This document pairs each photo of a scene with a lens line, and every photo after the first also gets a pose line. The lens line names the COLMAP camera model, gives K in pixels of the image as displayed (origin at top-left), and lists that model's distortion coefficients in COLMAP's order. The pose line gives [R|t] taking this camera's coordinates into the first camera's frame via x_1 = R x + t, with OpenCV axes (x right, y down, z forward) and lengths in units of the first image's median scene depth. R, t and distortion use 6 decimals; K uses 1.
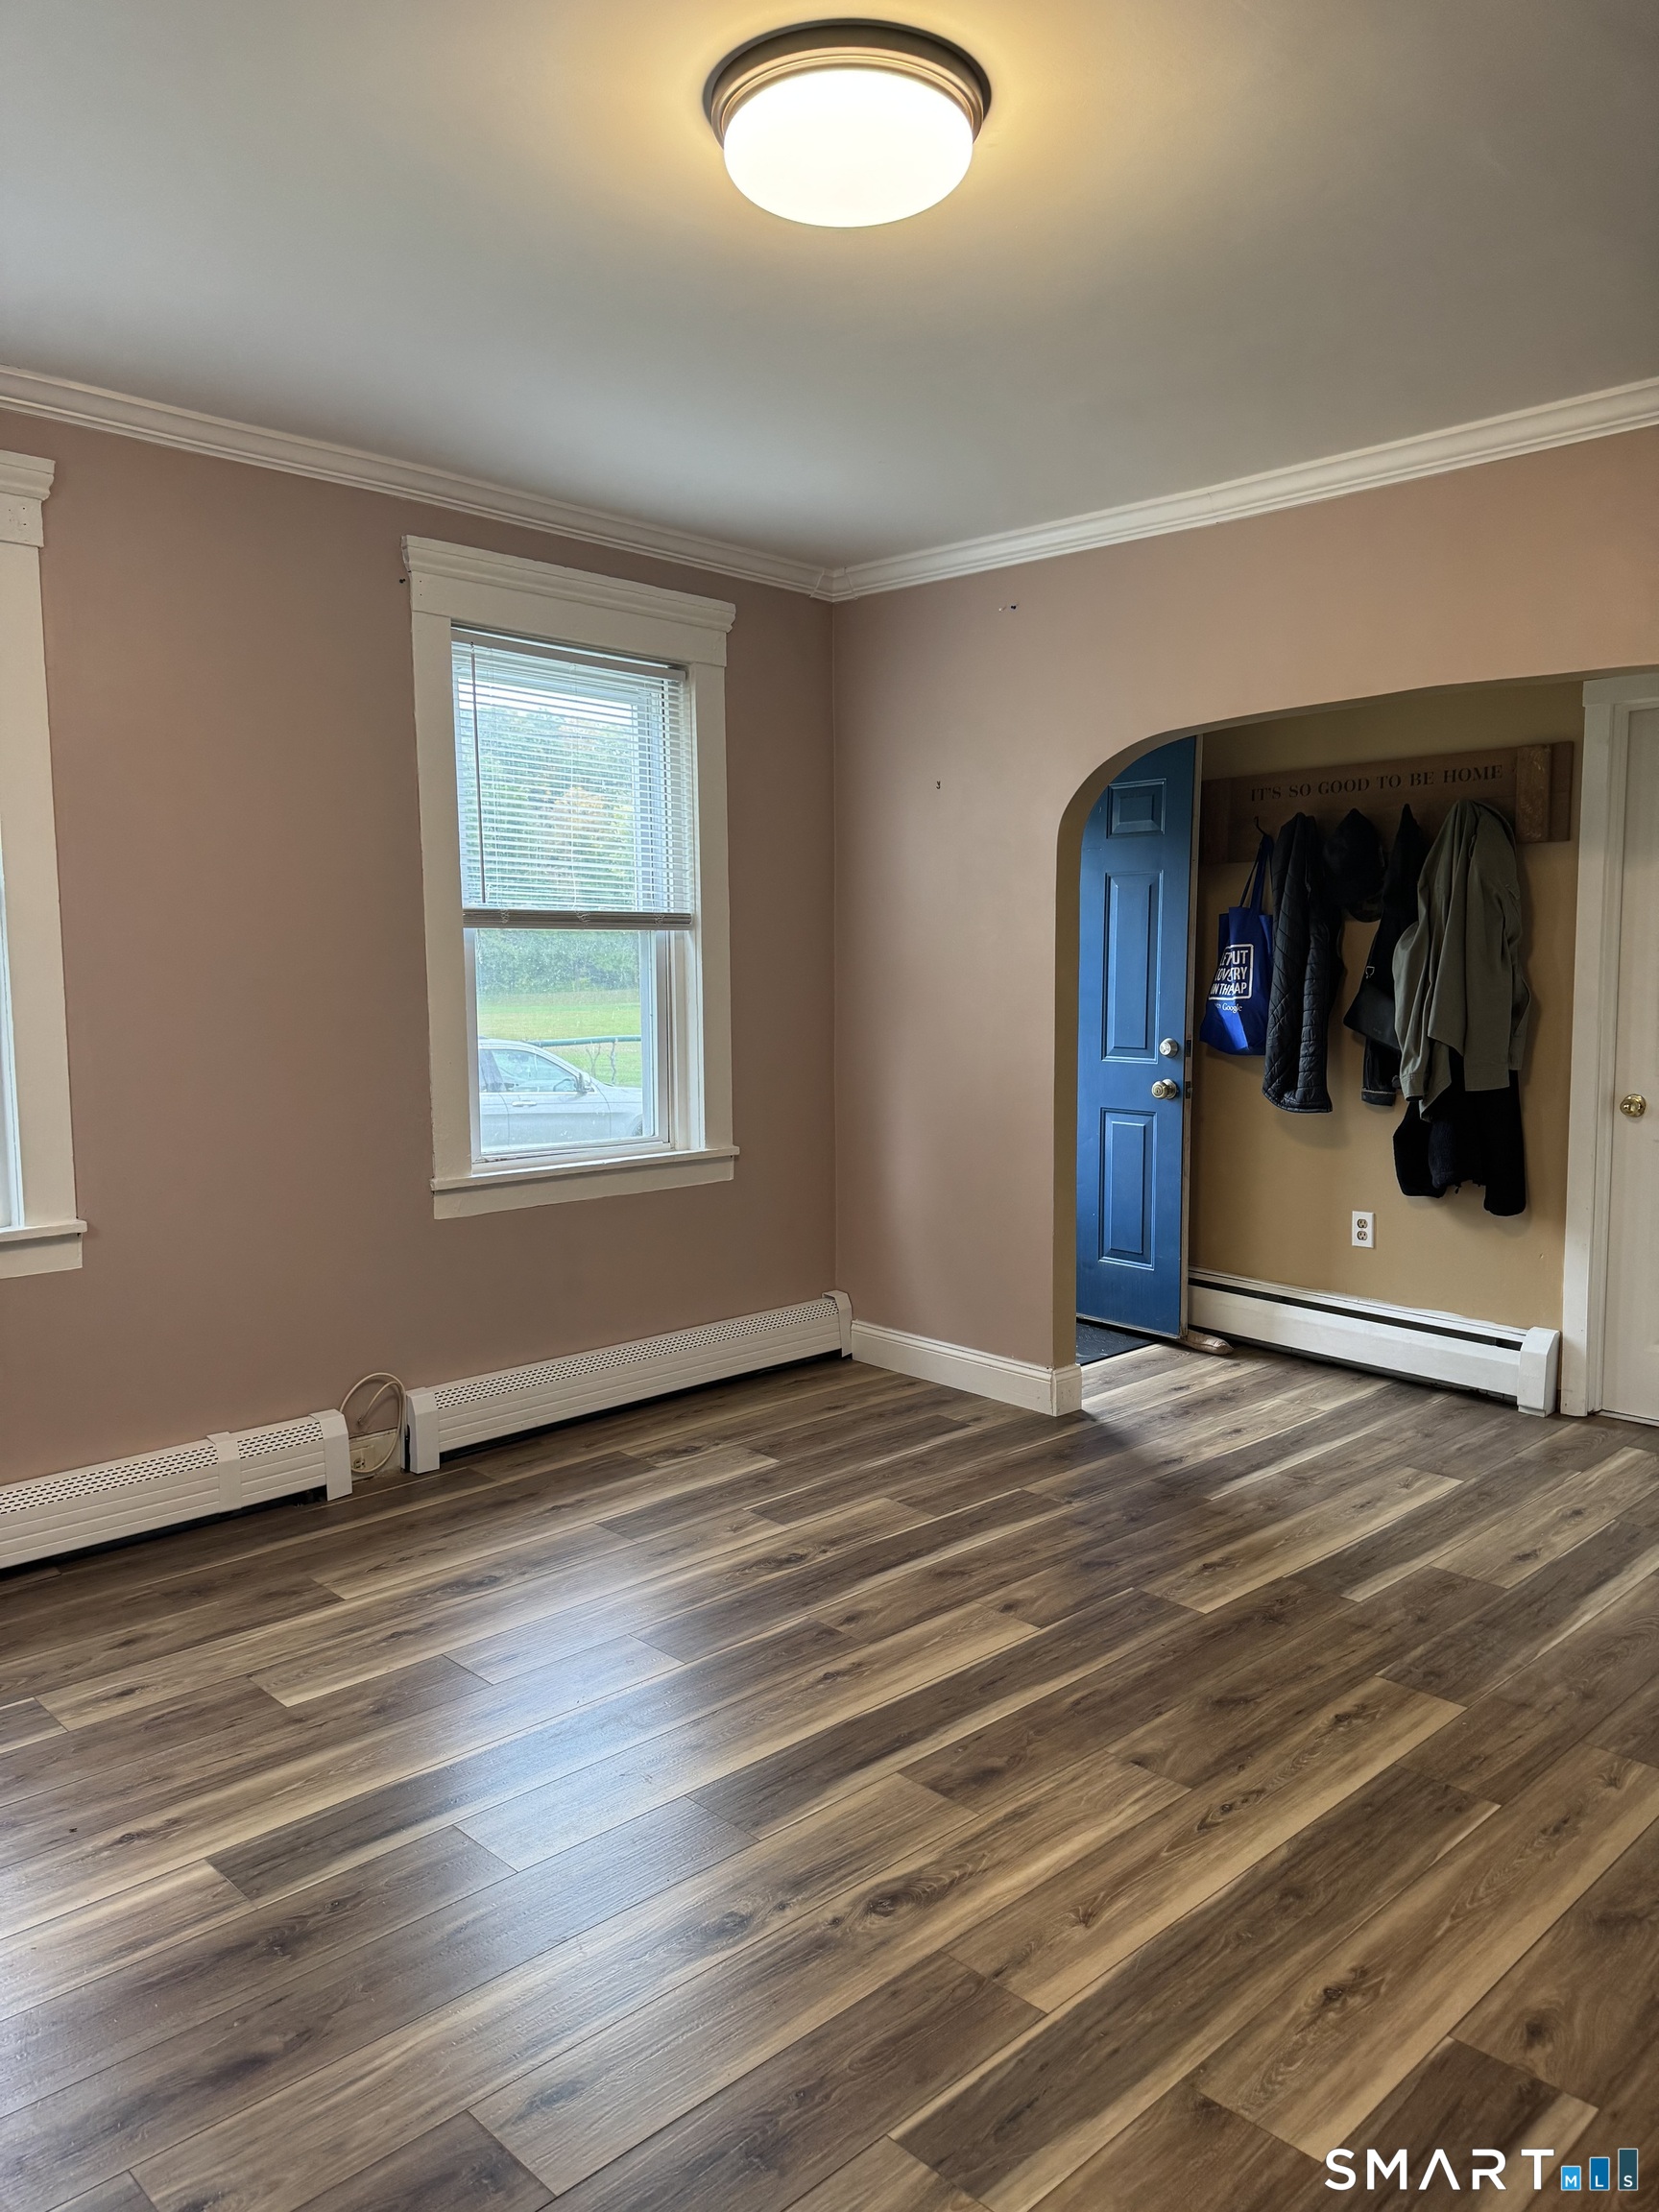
lens RADIAL K [[1569.3, 0, 829.5], [0, 1569.3, 1106.0], [0, 0, 1]] dist [0.040395, -0.043141]
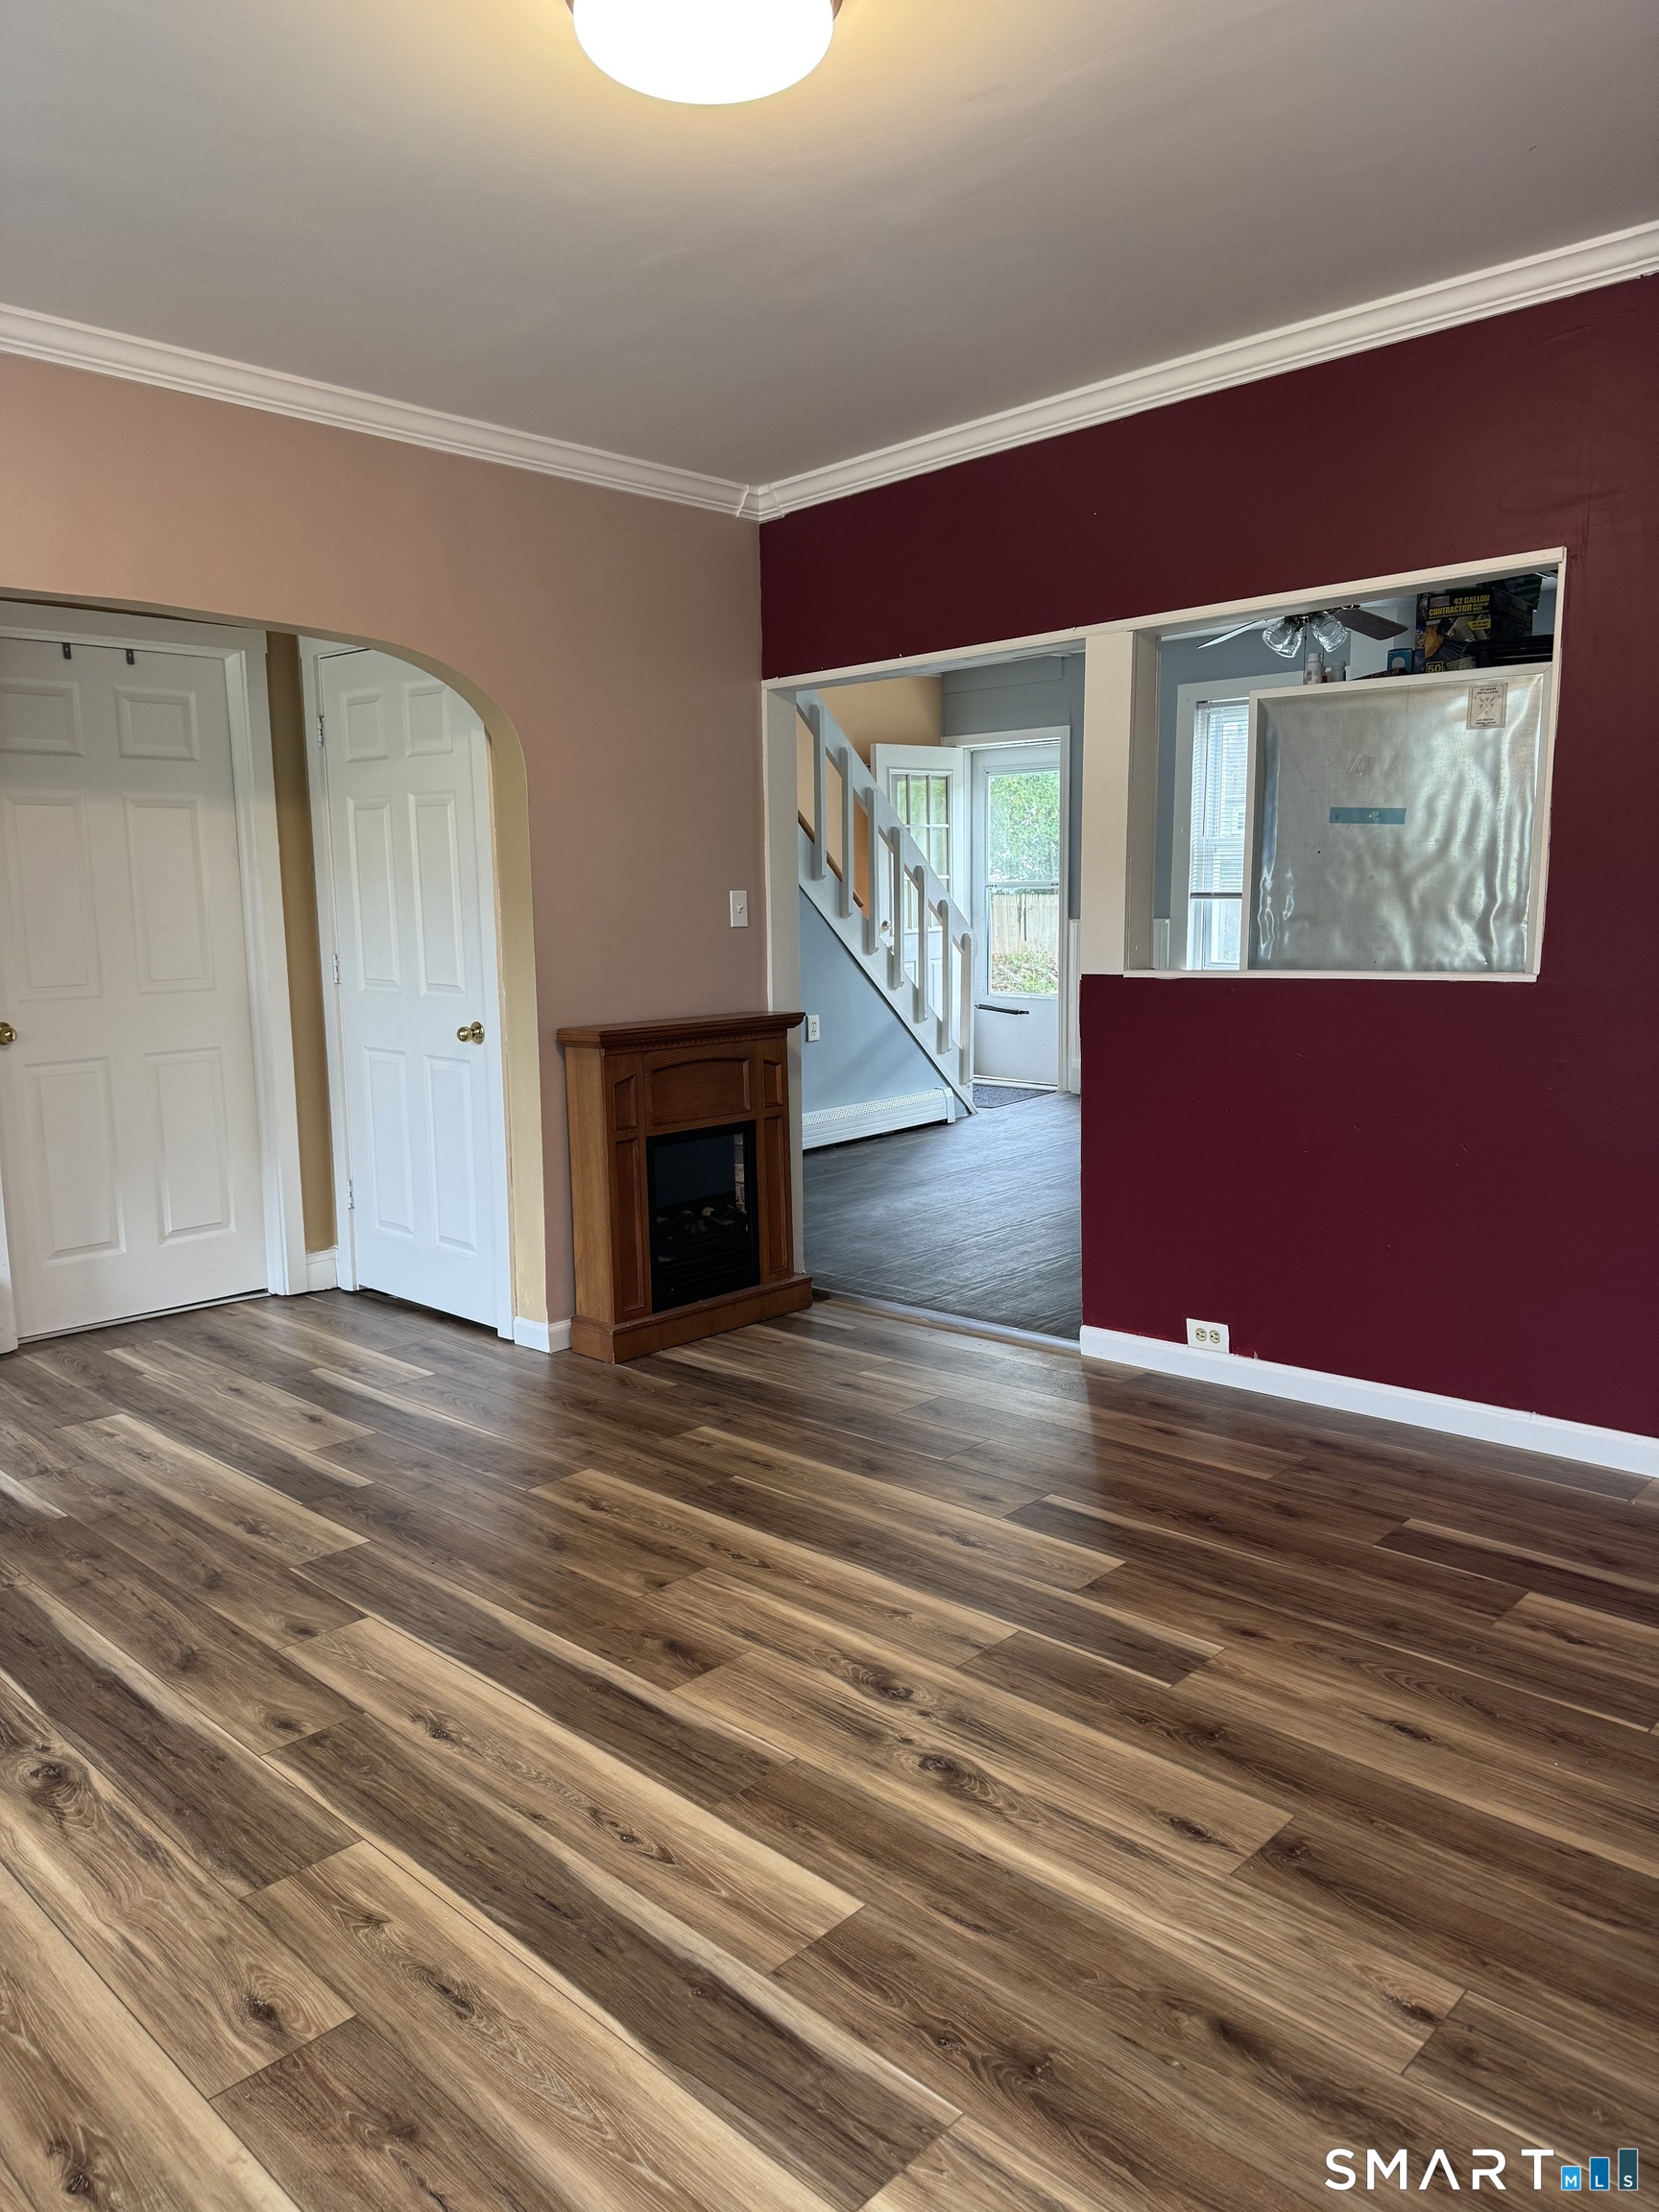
lens RADIAL K [[1569.3, 0, 829.5], [0, 1569.3, 1106.0], [0, 0, 1]] dist [0.040395, -0.043141]
pose [[-0.036614, -0.137474, 0.989828, -0.813464], [0.106015, 0.984369, 0.140637, -0.063303], [-0.993690, 0.110086, -0.021467, 0.802003]]
